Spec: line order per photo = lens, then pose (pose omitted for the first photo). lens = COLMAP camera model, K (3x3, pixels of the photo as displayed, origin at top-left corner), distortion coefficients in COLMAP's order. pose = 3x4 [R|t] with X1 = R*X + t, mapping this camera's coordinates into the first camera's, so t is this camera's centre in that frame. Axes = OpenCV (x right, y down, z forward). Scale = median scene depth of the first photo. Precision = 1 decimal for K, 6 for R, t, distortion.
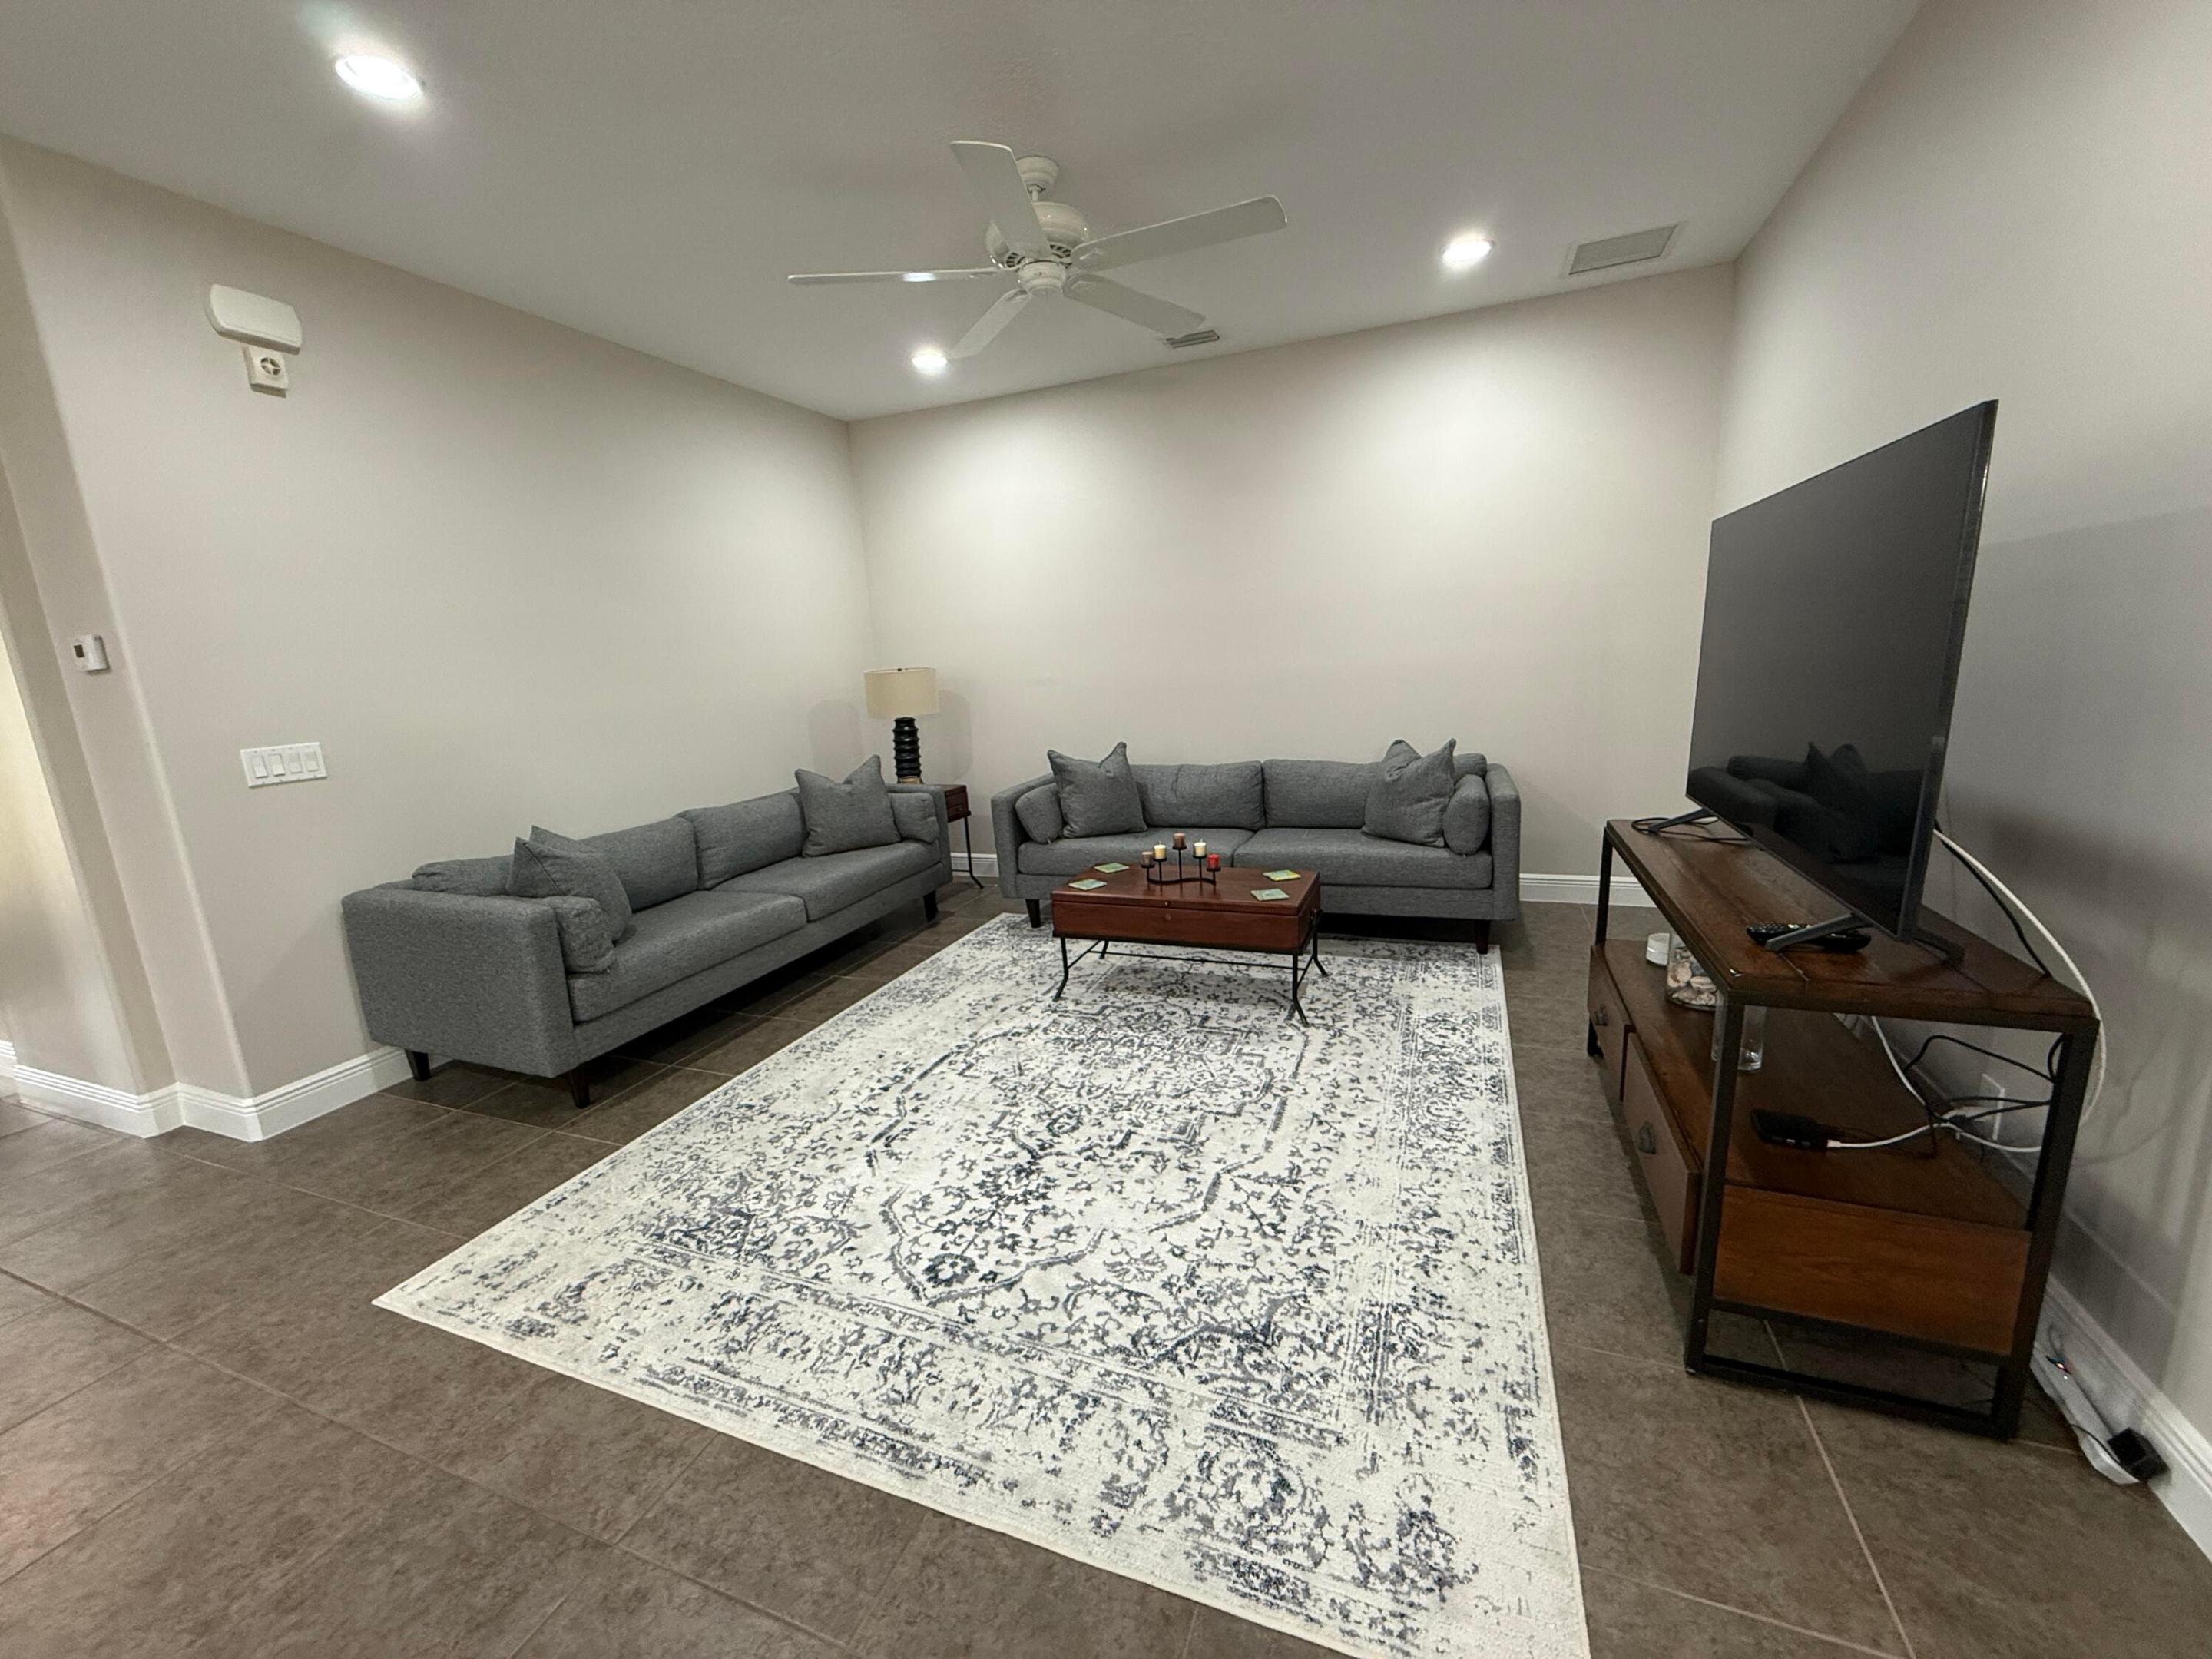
lens RADIAL K [[882.0, 0, 1093.3], [0, 882.0, 834.8], [0, 0, 1]] dist [0.000102, 0.001096]
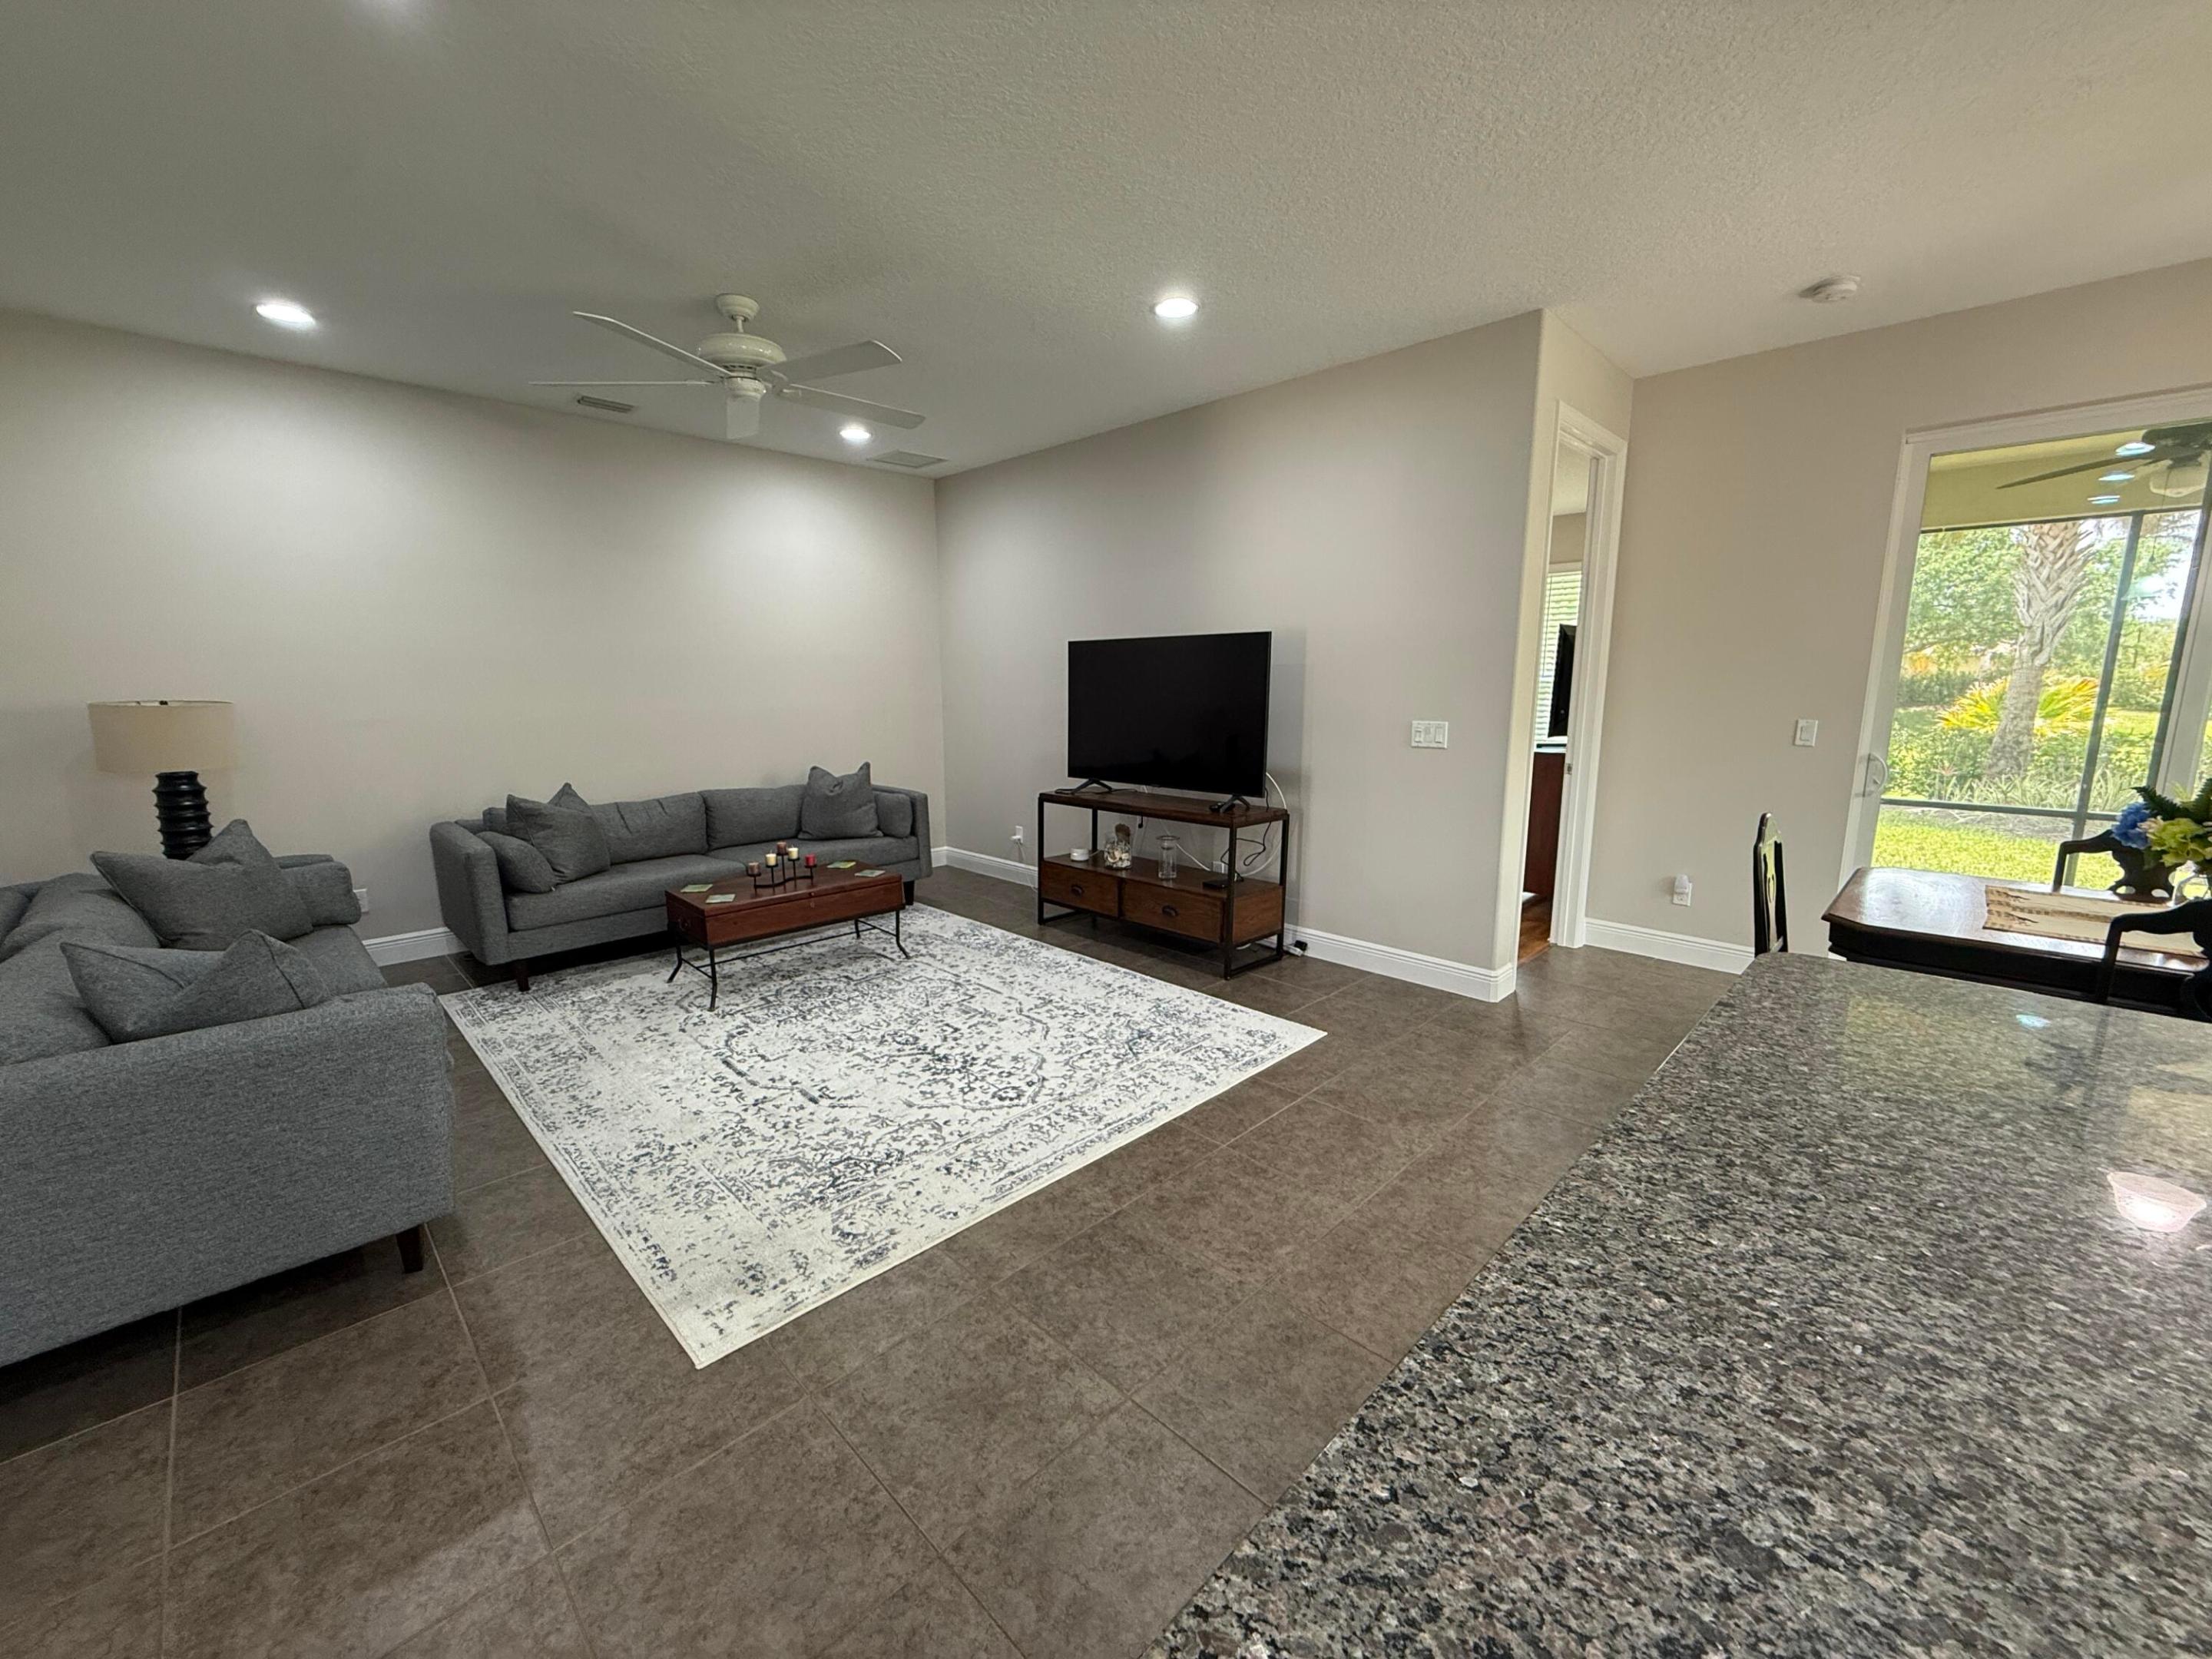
lens RADIAL K [[882.0, 0, 1104.4], [0, 882.0, 834.0], [0, 0, 1]] dist [0.000102, 0.001096]
pose [[0.396682, -0.107031, 0.911695, -1.044370], [0.166160, 0.985145, 0.043357, 0.010965], [-0.902792, 0.134288, 0.408574, 0.126666]]
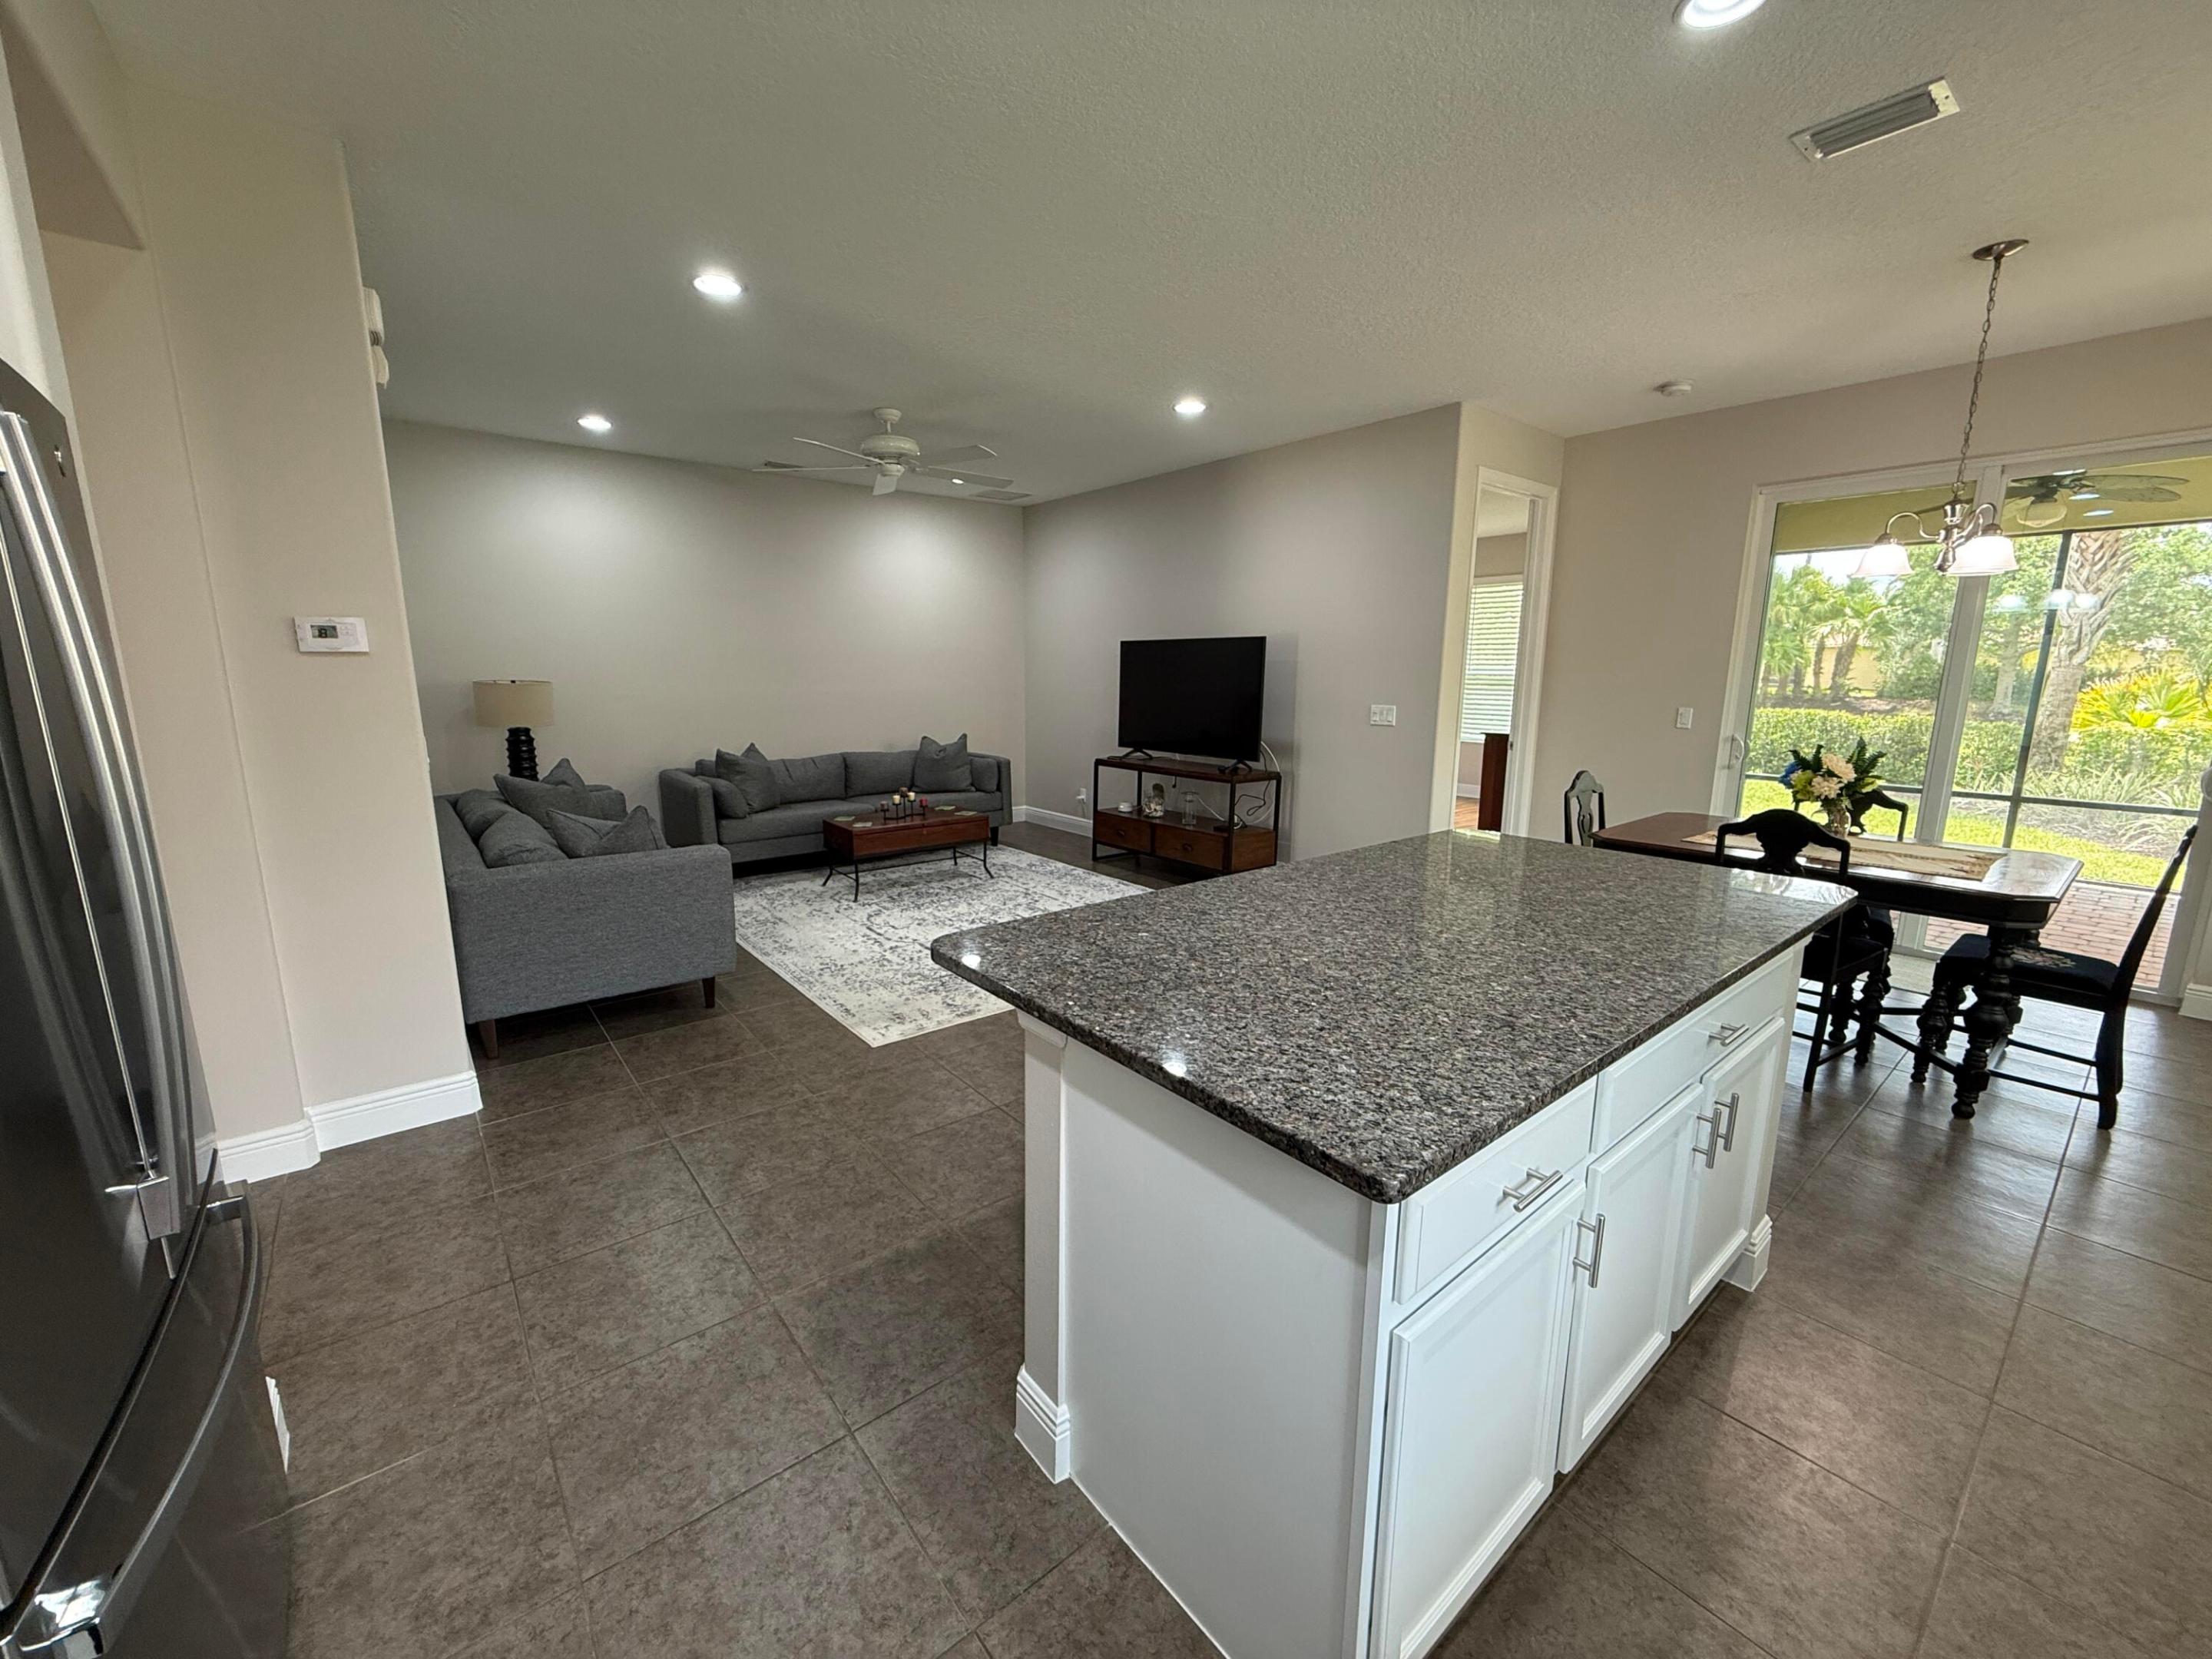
lens RADIAL K [[882.0, 0, 1103.6], [0, 882.0, 832.7], [0, 0, 1]] dist [0.000102, 0.001096]
pose [[0.487335, -0.105451, 0.866824, -1.478317], [0.144210, 0.988770, 0.039211, 0.090905], [-0.861225, 0.105896, 0.497069, -0.187813]]
